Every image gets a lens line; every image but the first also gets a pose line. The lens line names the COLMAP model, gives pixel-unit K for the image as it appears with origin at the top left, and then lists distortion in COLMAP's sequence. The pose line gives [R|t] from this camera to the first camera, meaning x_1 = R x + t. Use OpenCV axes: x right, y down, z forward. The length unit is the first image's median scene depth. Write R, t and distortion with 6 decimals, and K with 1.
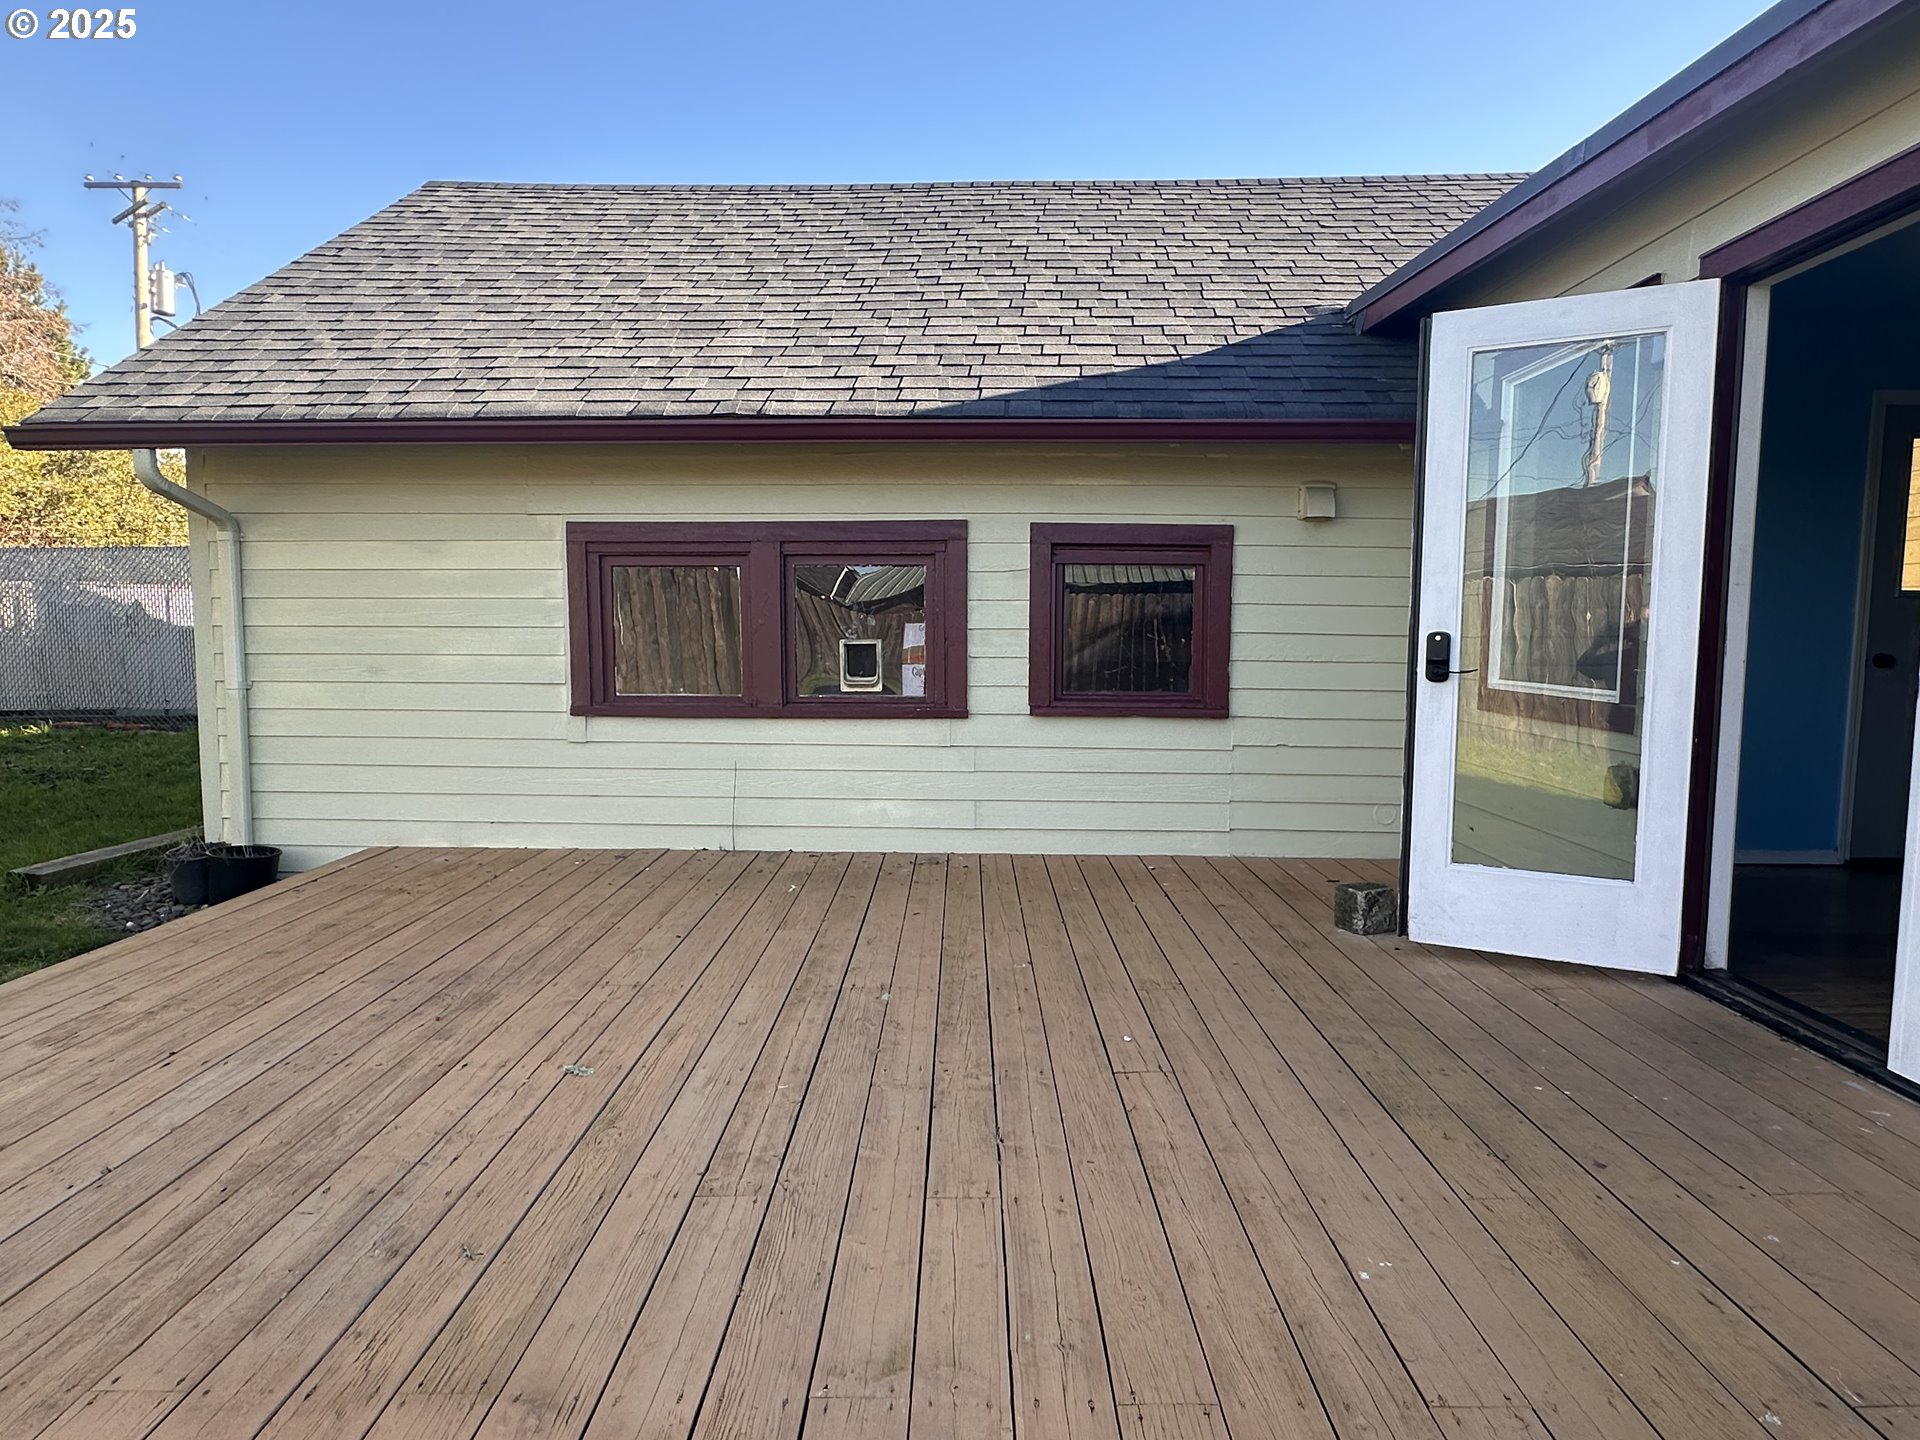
lens RADIAL K [[1132.1, 0, 964.0], [0, 1132.1, 726.5], [0, 0, 1]] dist [-0.002404, -0.001004]
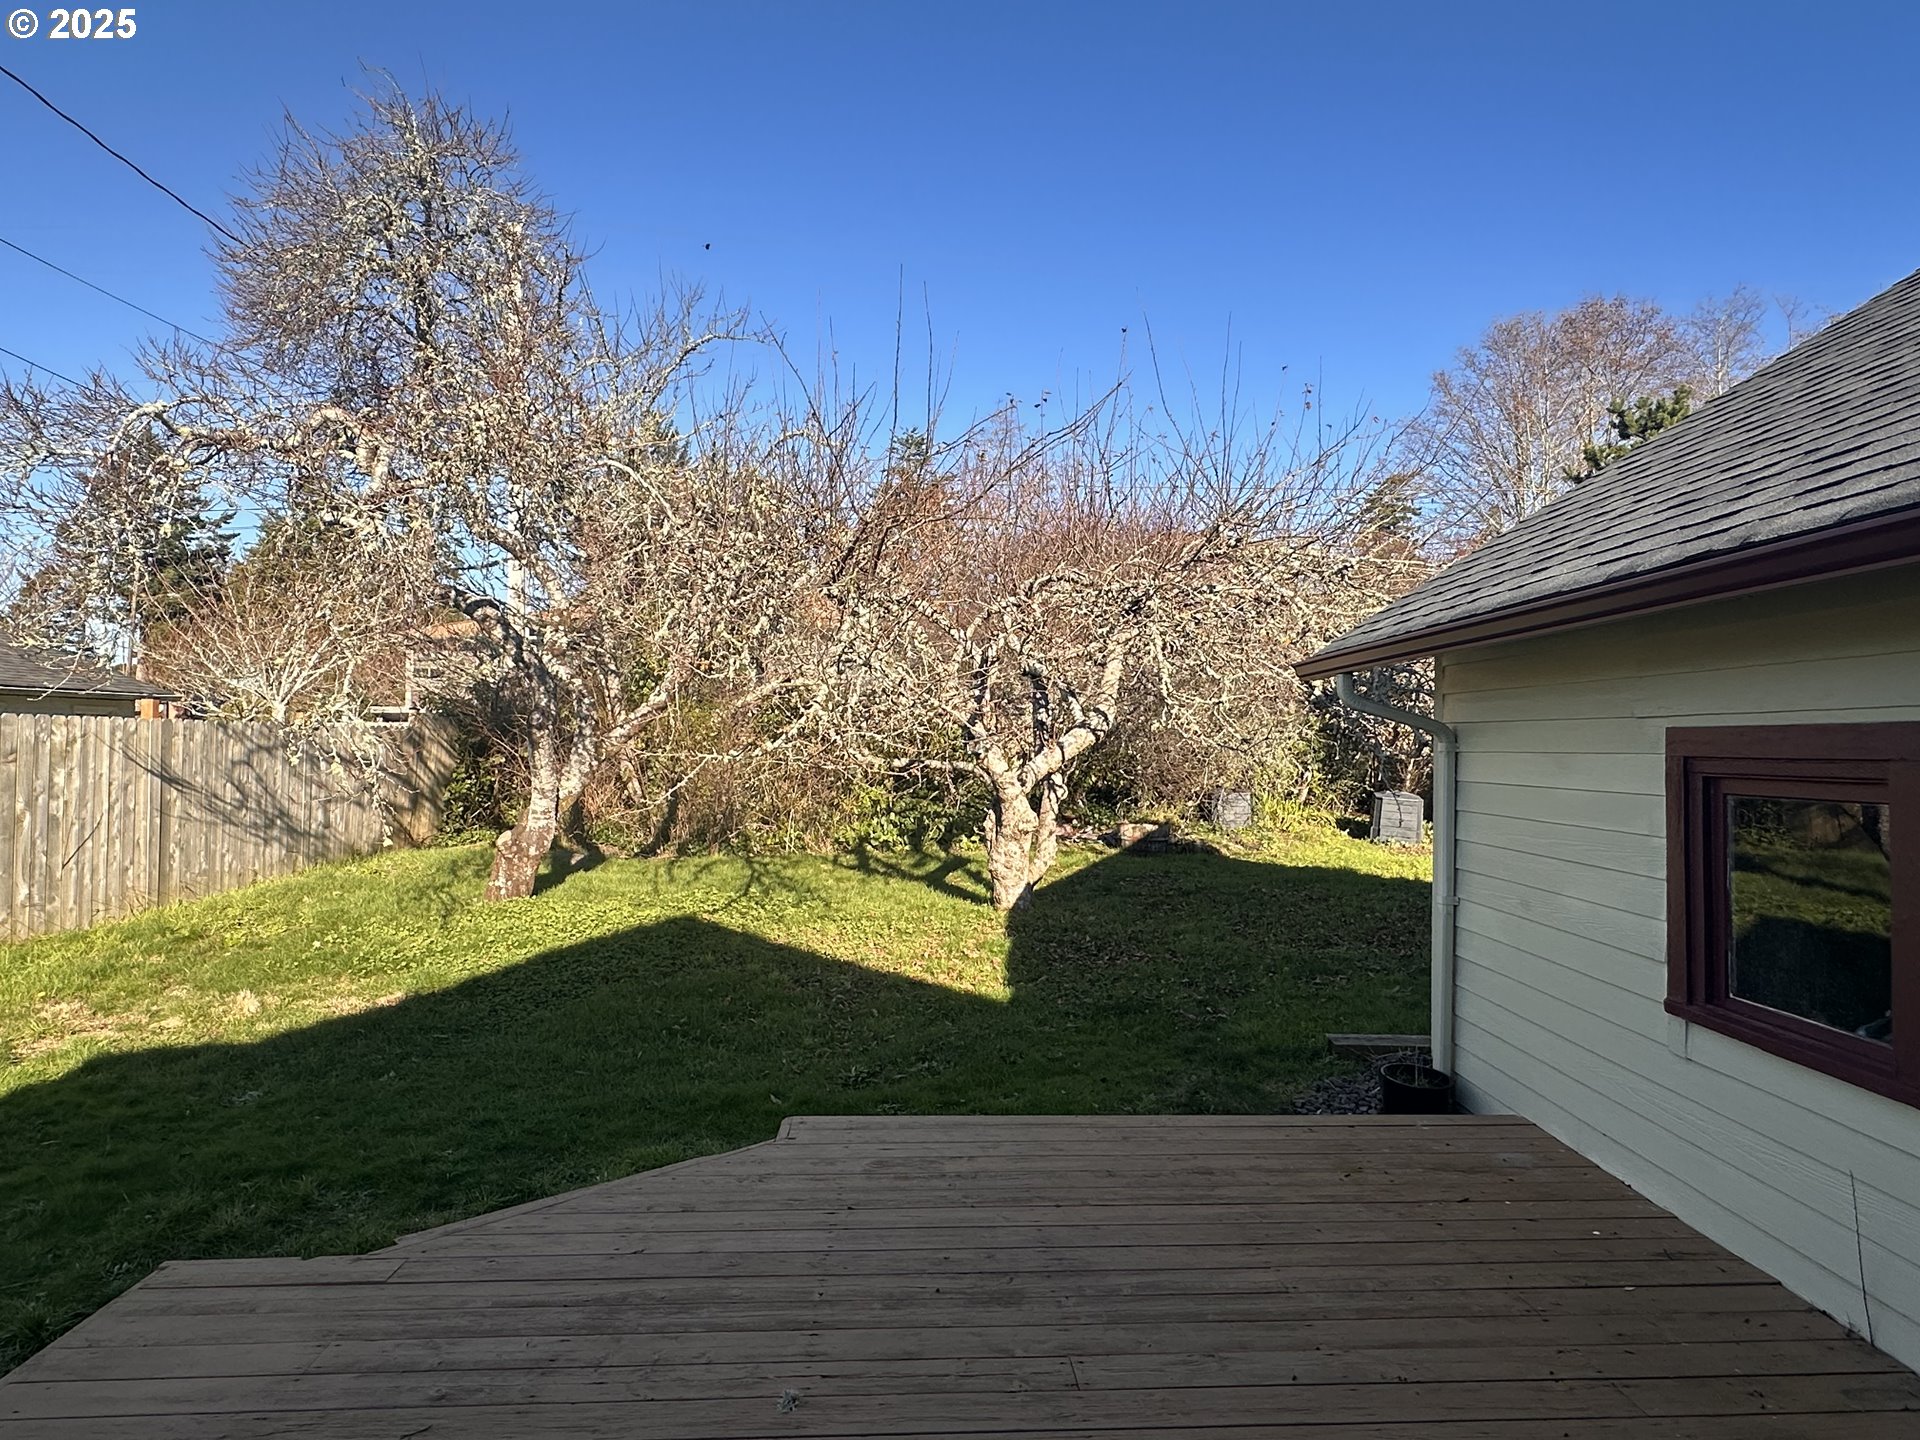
lens RADIAL K [[1132.1, 0, 959.8], [0, 1132.1, 723.9], [0, 0, 1]] dist [-0.002404, -0.001004]
pose [[0.053540, -0.021944, -0.998325, 0.313741], [-0.101570, 0.994454, -0.027306, -0.122364], [0.993387, 0.102862, 0.051014, 0.545896]]
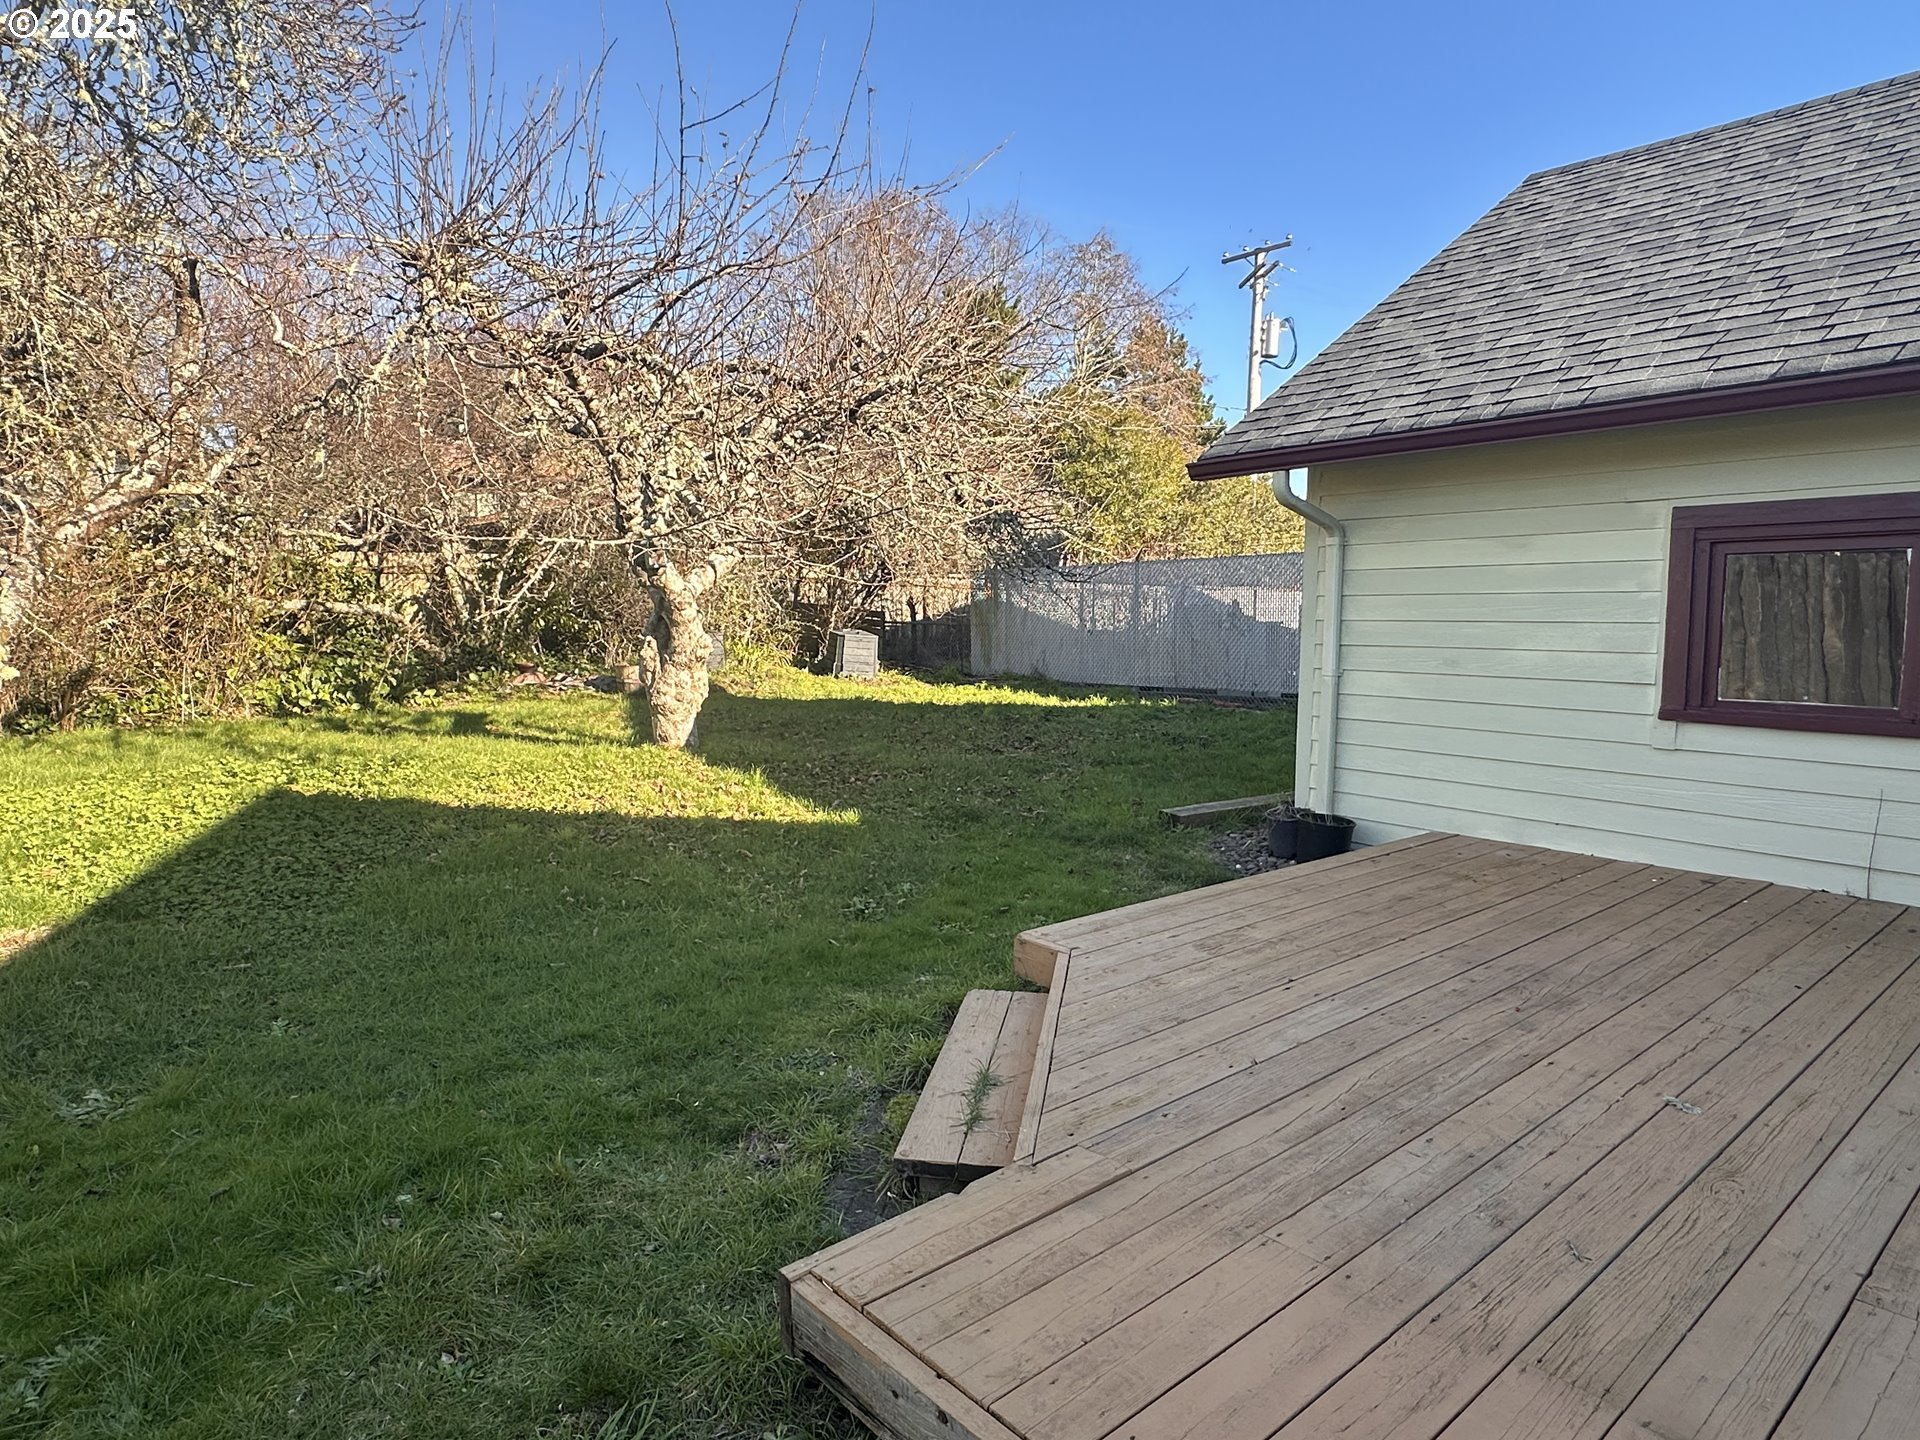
lens RADIAL K [[1132.1, 0, 963.9], [0, 1132.1, 722.9], [0, 0, 1]] dist [-0.002404, -0.001004]
pose [[0.656458, 0.070322, -0.751078, -0.030387], [-0.070827, 0.996993, 0.031442, 0.004494], [0.751030, 0.032556, 0.659464, -0.024881]]
